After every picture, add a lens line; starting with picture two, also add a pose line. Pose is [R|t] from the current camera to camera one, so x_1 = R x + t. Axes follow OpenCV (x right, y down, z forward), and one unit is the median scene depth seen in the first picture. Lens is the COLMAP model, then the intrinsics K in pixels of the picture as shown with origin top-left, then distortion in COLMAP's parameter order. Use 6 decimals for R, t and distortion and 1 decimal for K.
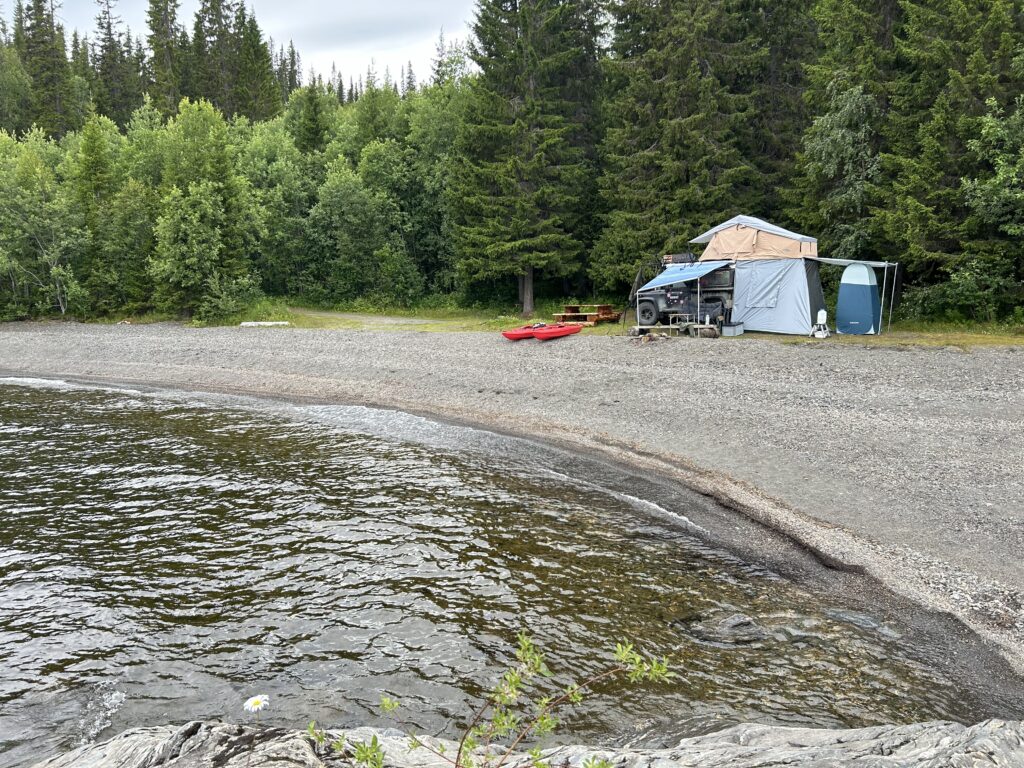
lens RADIAL K [[779.4, 0, 511.1], [0, 779.4, 420.1], [0, 0, 1]] dist [0.081074, -0.067796]
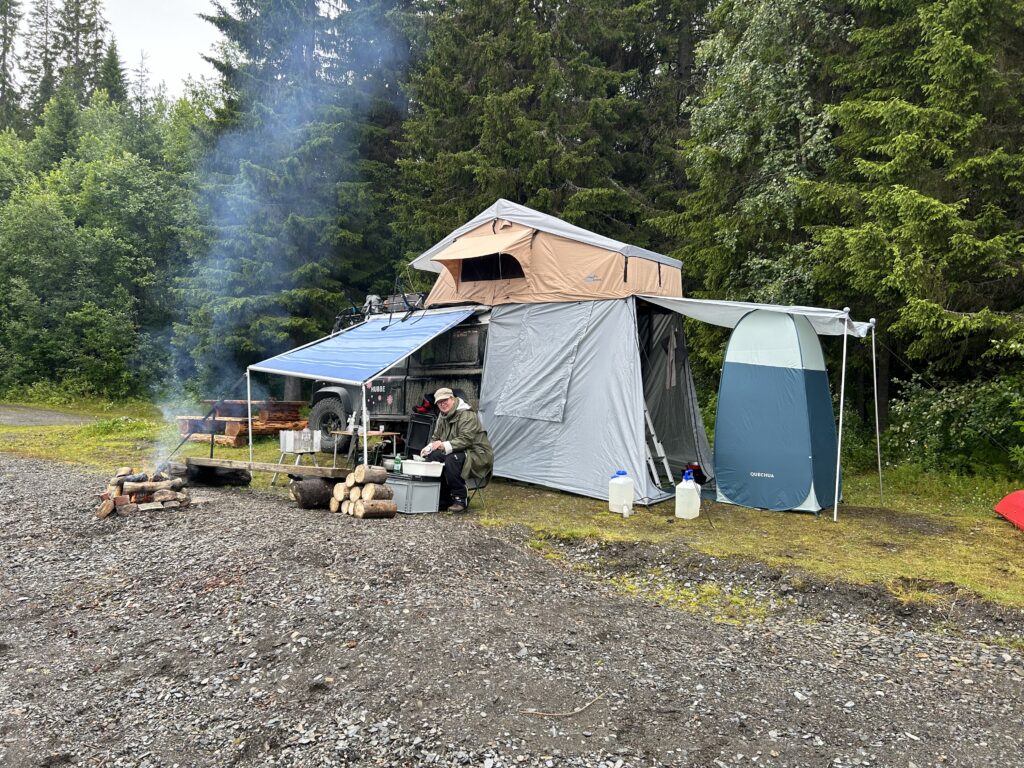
lens RADIAL K [[776.5, 0, 512.0], [0, 776.5, 384.0], [0, 0, 1]] dist [0.069889, -0.005605]
pose [[0.999078, 0.042685, -0.004584, 0.296642], [-0.042801, 0.982082, -0.183530, -0.086918], [-0.003332, 0.183557, 0.983003, 0.597983]]
